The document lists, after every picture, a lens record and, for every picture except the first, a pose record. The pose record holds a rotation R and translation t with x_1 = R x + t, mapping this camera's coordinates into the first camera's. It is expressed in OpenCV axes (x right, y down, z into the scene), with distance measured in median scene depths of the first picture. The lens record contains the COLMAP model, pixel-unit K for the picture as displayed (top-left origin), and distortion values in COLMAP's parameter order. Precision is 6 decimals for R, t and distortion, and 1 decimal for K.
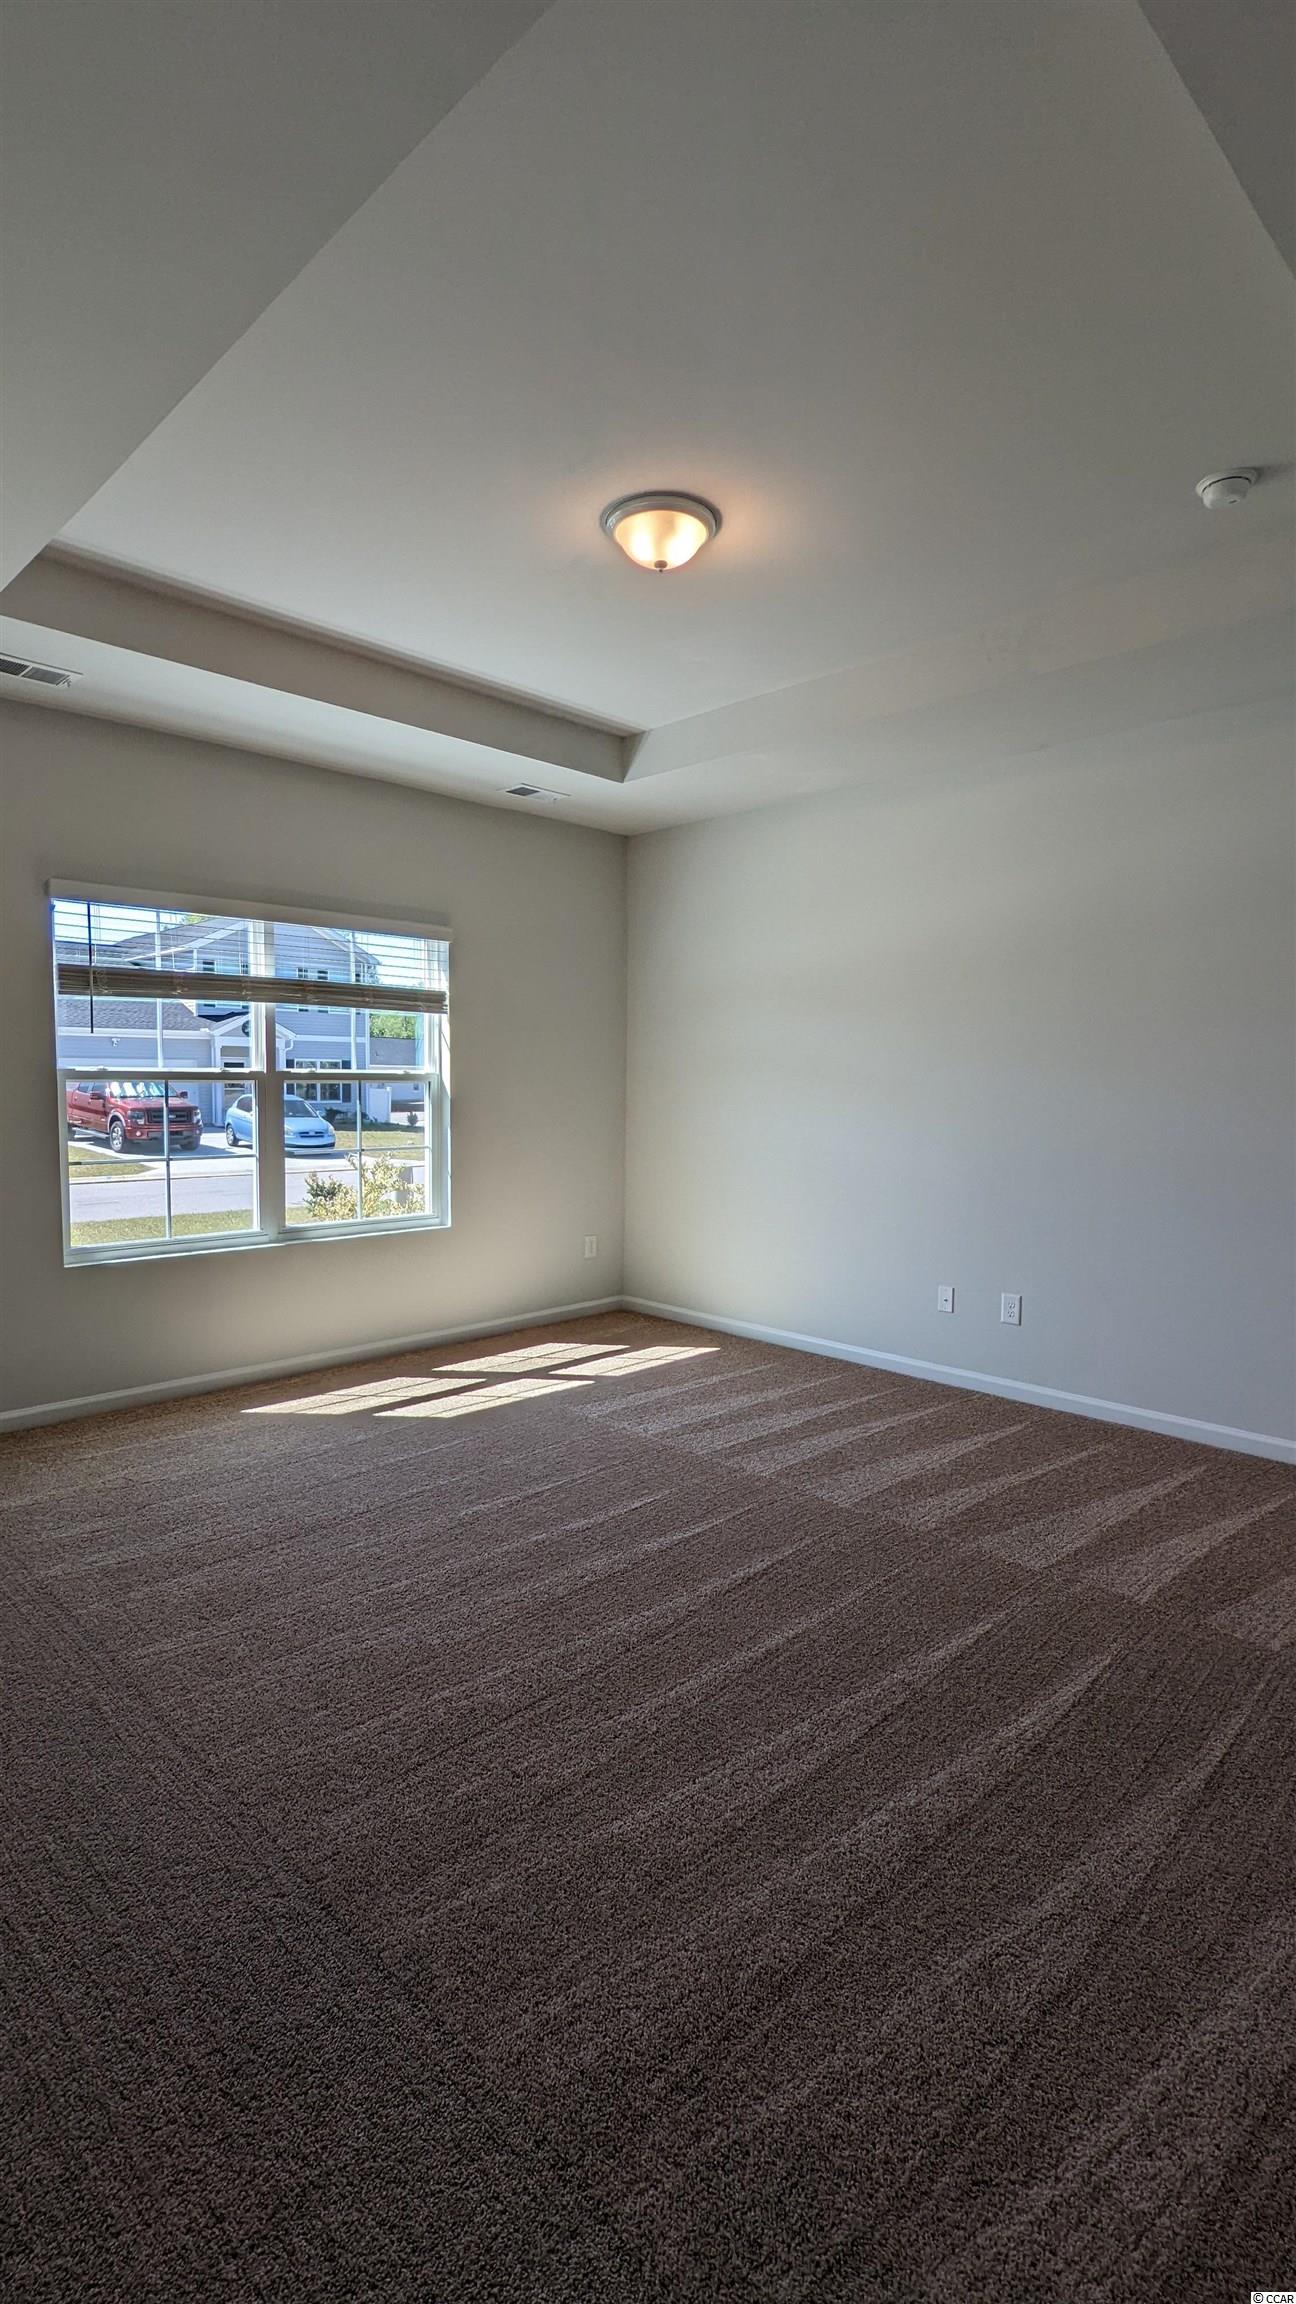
lens RADIAL K [[1094.0, 0, 651.3], [0, 1094.0, 1153.2], [0, 0, 1]] dist [-0.000217, -0.000085]
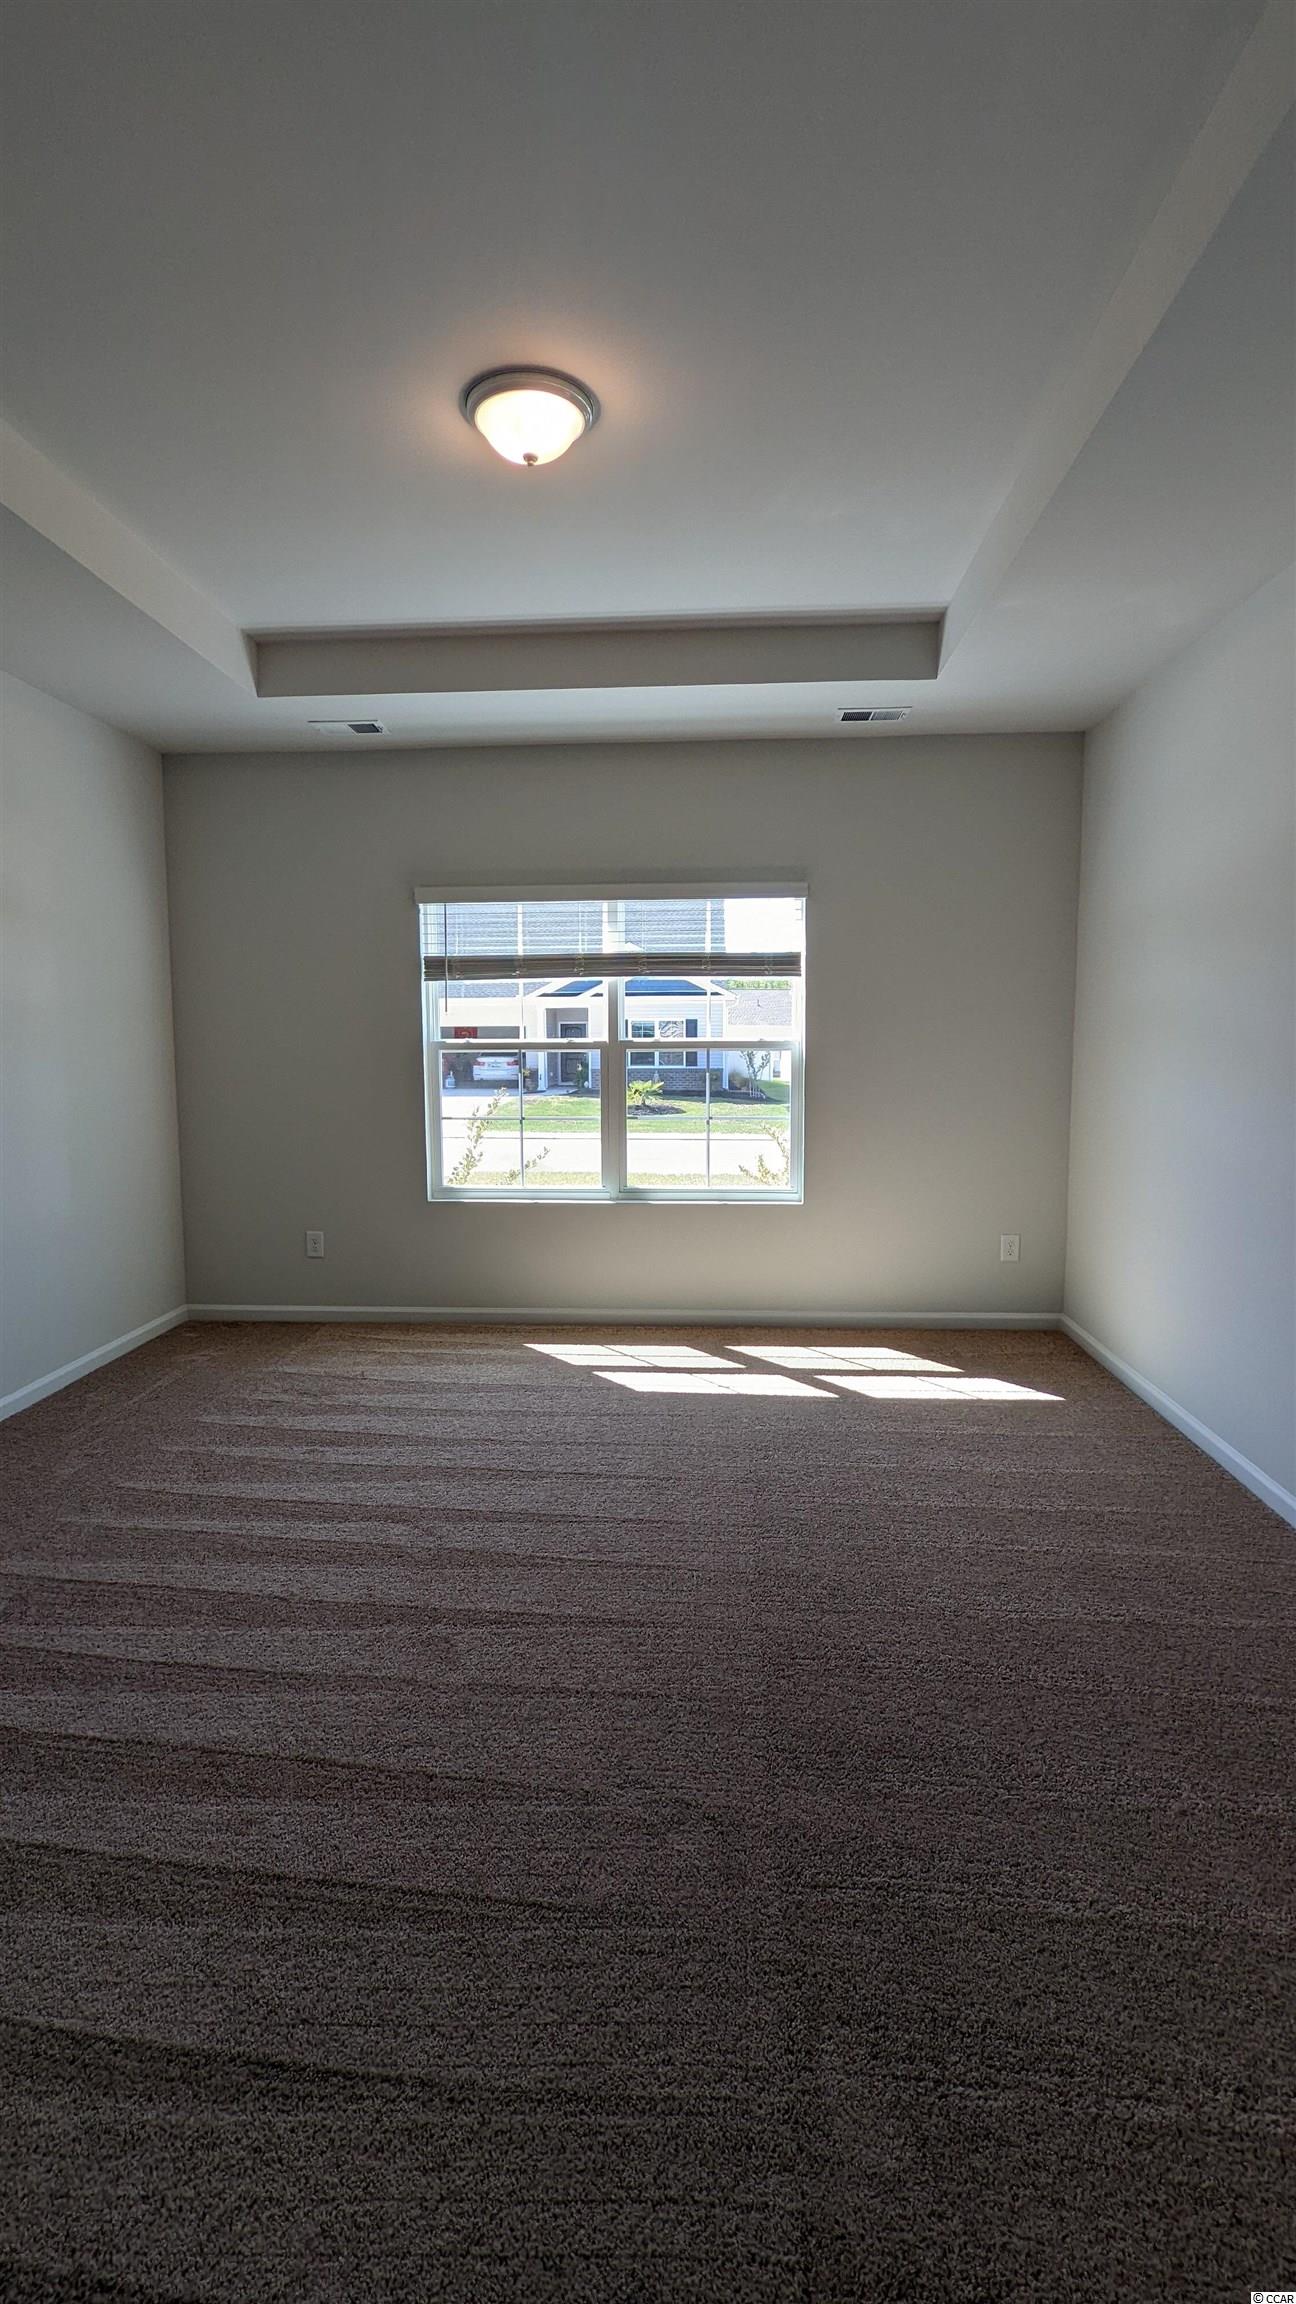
lens RADIAL K [[1094.0, 0, 642.6], [0, 1094.0, 1150.5], [0, 0, 1]] dist [-0.000217, -0.000085]
pose [[0.660822, 0.060976, -0.748062, 0.471604], [-0.043141, 0.998132, 0.043251, -0.014961], [0.749302, 0.003691, 0.662218, 0.307399]]
